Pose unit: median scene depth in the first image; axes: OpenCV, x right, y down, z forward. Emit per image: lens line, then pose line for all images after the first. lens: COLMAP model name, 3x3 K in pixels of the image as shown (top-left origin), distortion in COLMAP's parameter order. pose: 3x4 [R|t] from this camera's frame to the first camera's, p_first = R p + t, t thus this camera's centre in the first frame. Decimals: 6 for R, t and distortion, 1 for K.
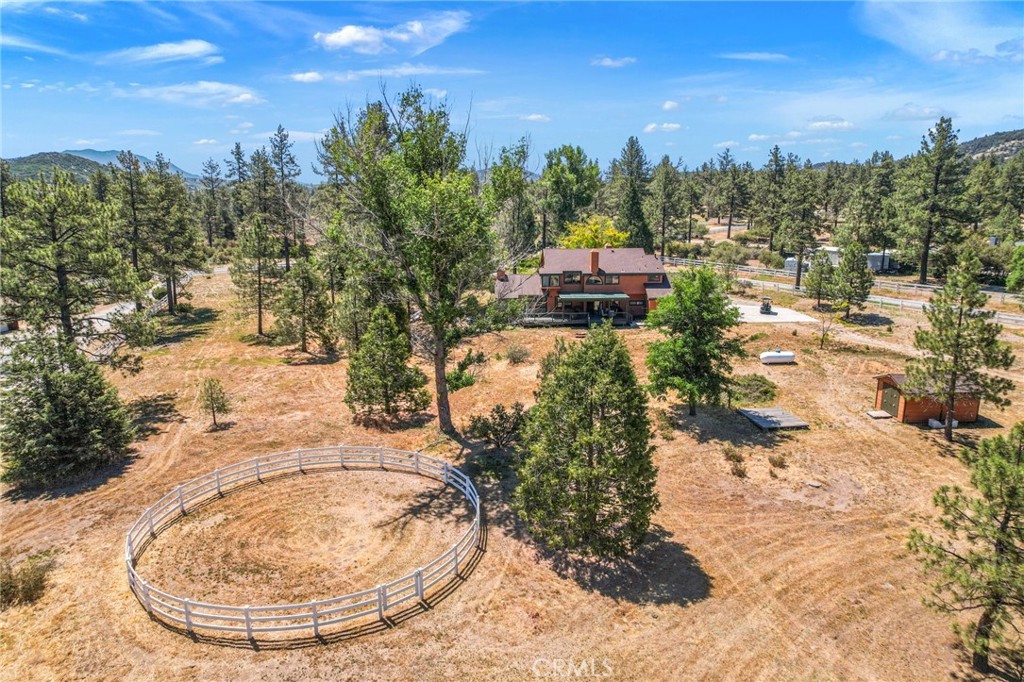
lens RADIAL K [[429.9, 0, 515.6], [0, 429.9, 341.3], [0, 0, 1]] dist [0.009604, -0.000363]
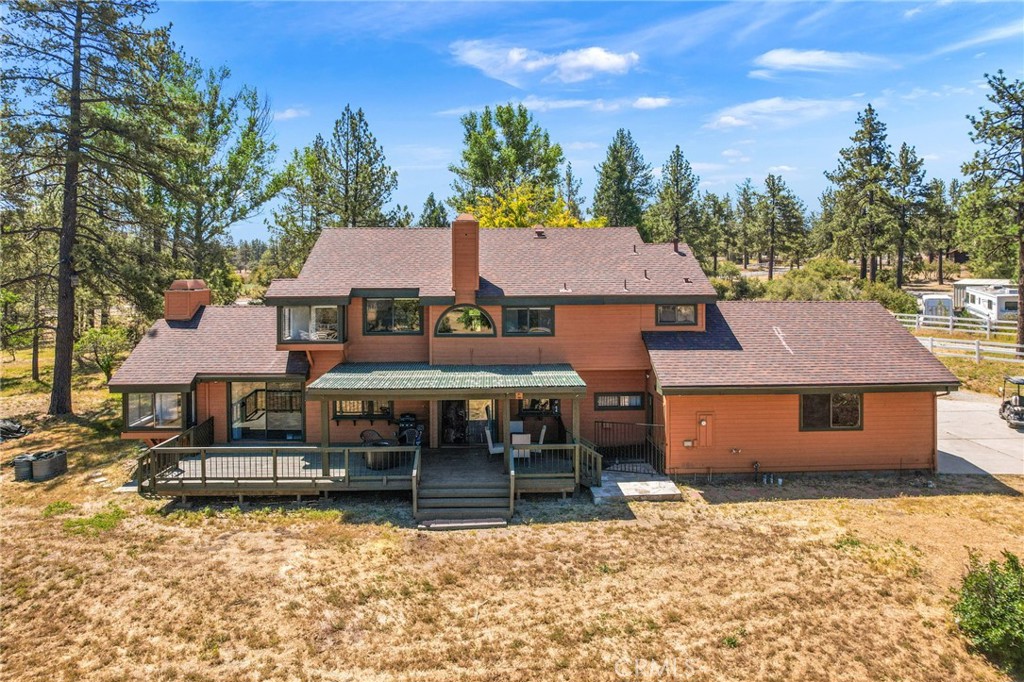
lens RADIAL K [[429.9, 0, 515.6], [0, 429.9, 341.3], [0, 0, 1]] dist [0.009604, -0.000363]
pose [[0.999900, 0.001556, -0.014079, 0.218589], [-0.003656, 0.988618, -0.150405, -0.086471], [0.013685, 0.150442, 0.988524, 0.719202]]
